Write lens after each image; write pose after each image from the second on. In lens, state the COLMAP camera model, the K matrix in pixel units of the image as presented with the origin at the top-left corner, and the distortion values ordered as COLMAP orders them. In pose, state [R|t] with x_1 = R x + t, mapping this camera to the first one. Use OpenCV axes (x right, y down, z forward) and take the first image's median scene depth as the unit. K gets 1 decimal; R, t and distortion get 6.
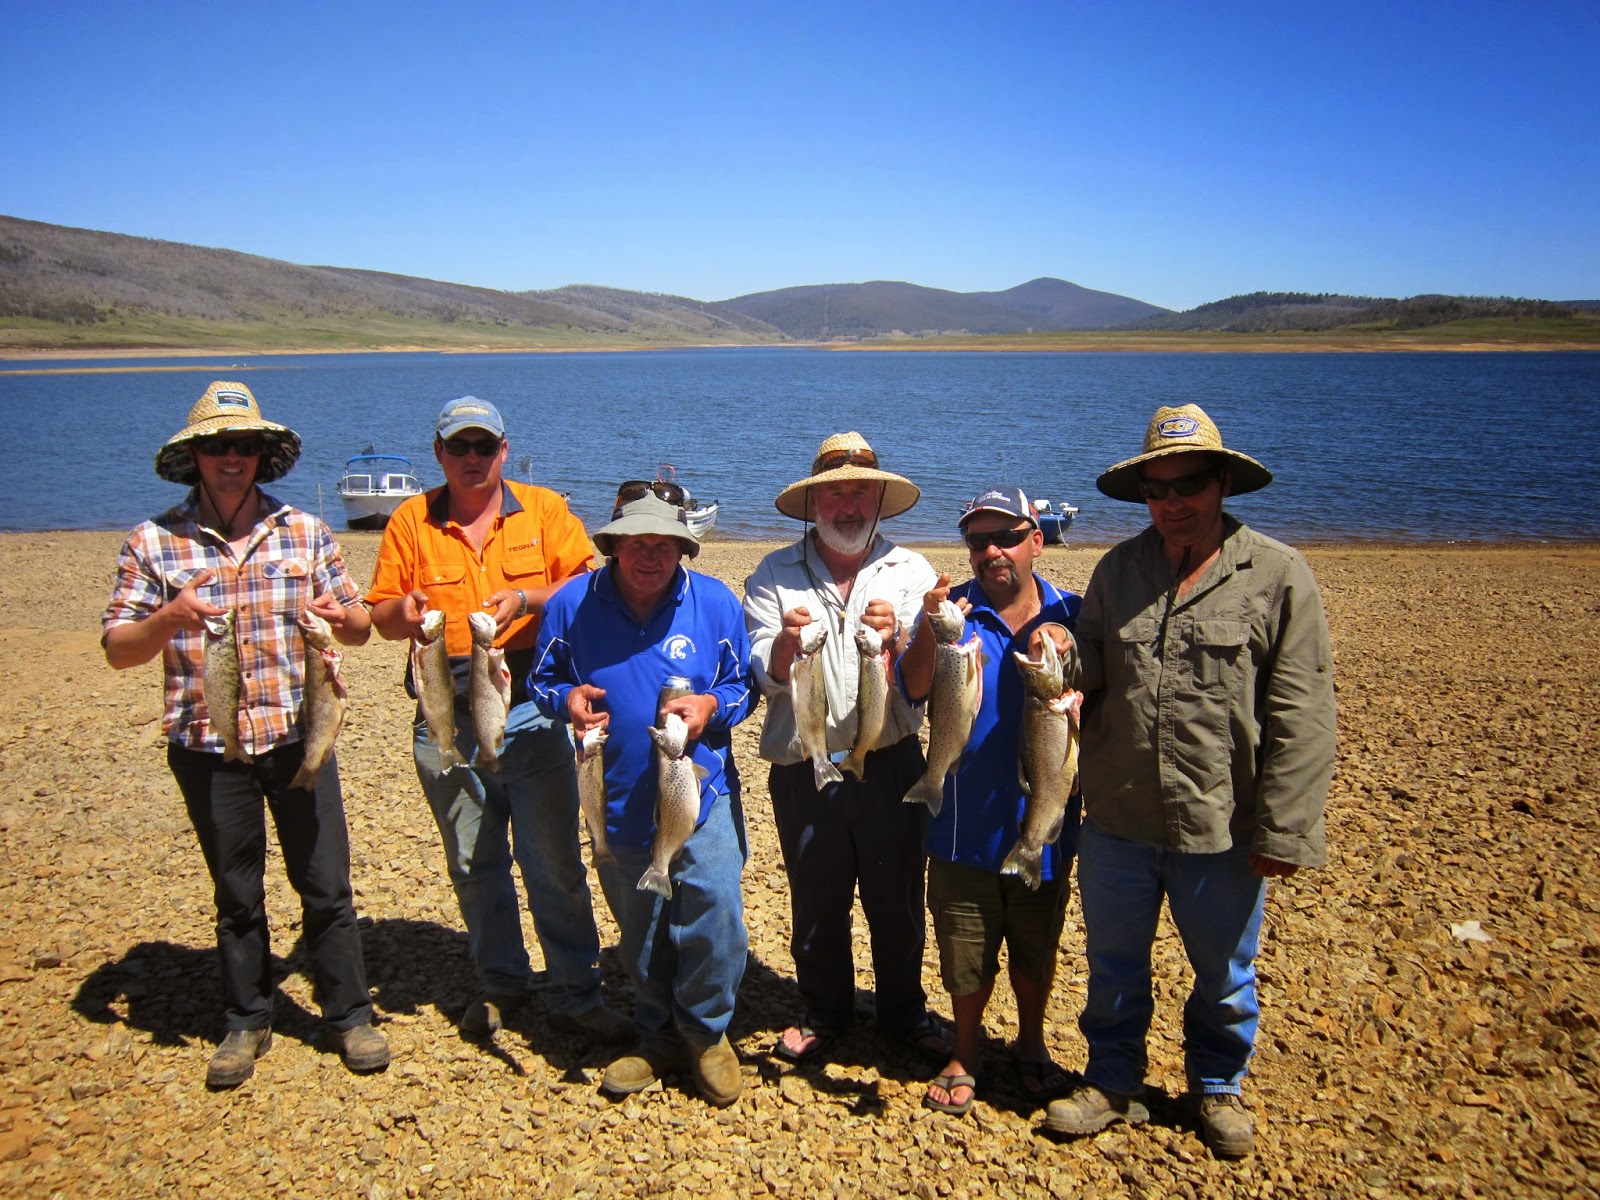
lens RADIAL K [[1330.9, 0, 800.0], [0, 1330.9, 600.0], [0, 0, 1]] dist [-0.058344, 0.020141]
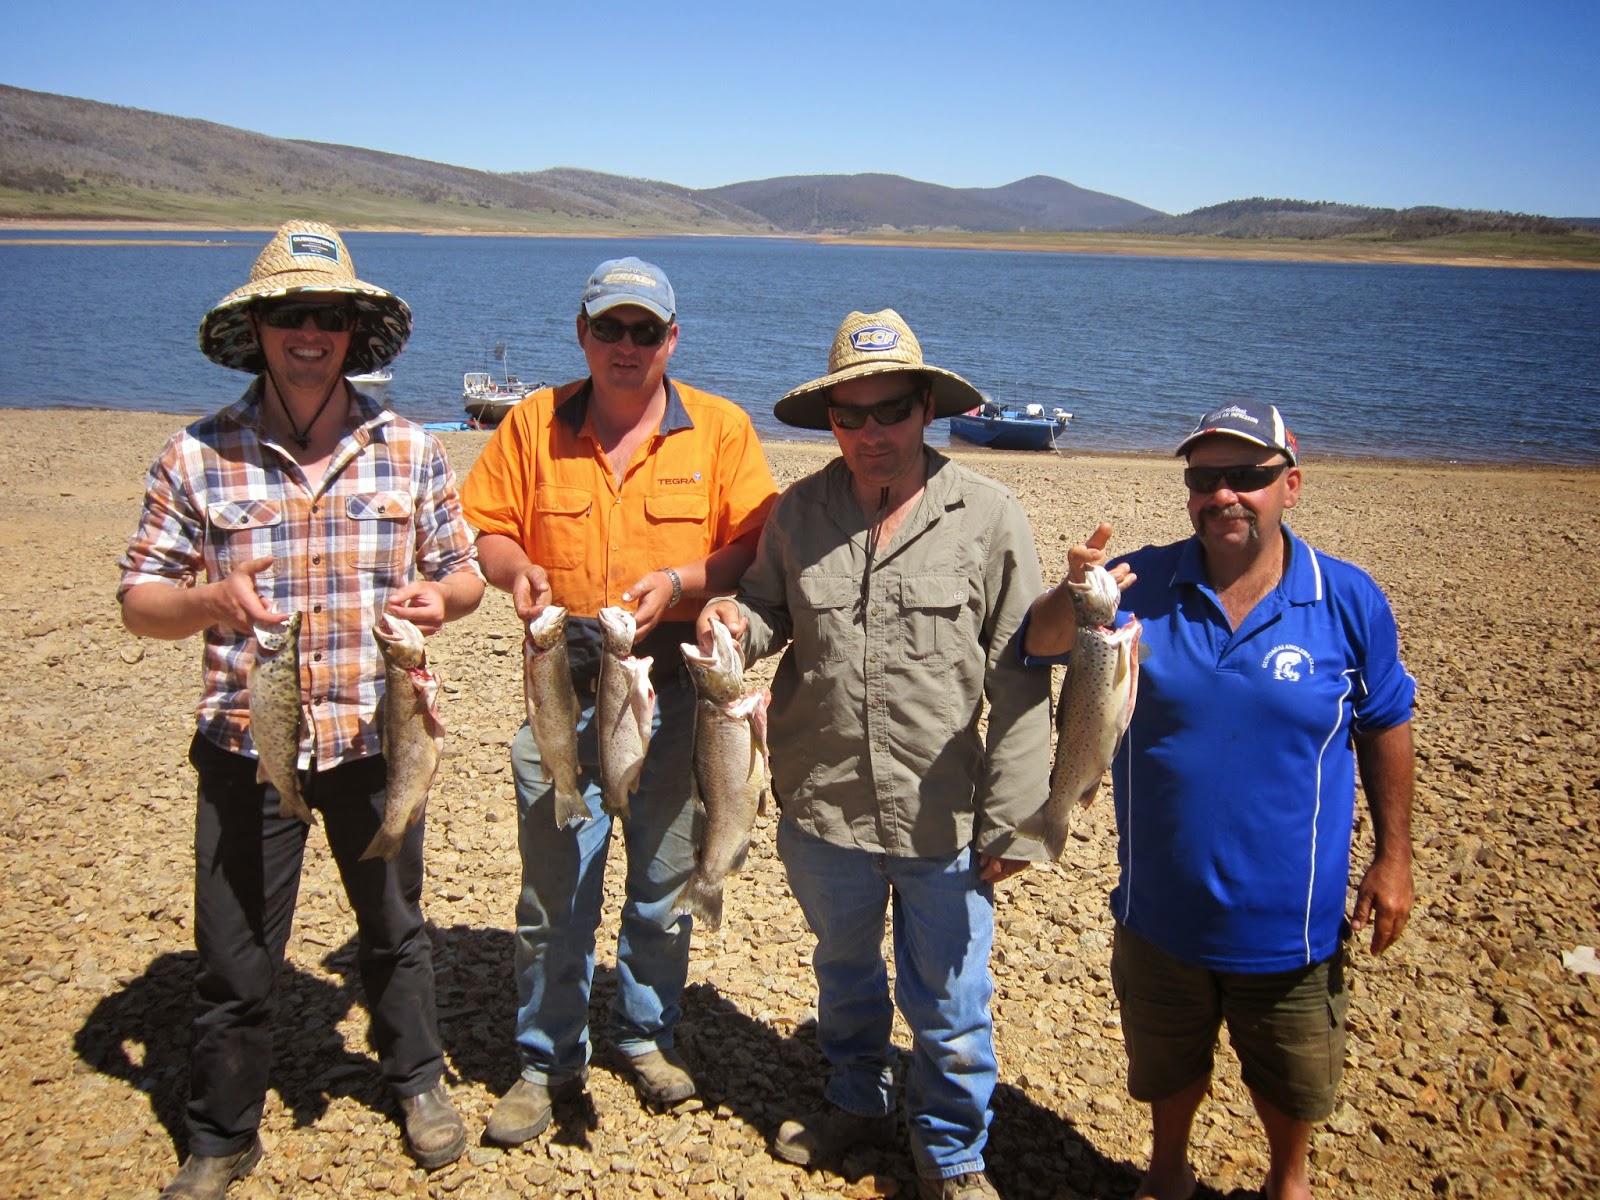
lens RADIAL K [[1330.9, 0, 800.0], [0, 1330.9, 600.0], [0, 0, 1]] dist [-0.058344, 0.020141]
pose [[0.999501, 0.027140, 0.016148, -0.001051], [-0.028308, 0.996618, 0.077142, -0.017846], [-0.014000, -0.077561, 0.996889, 0.162706]]
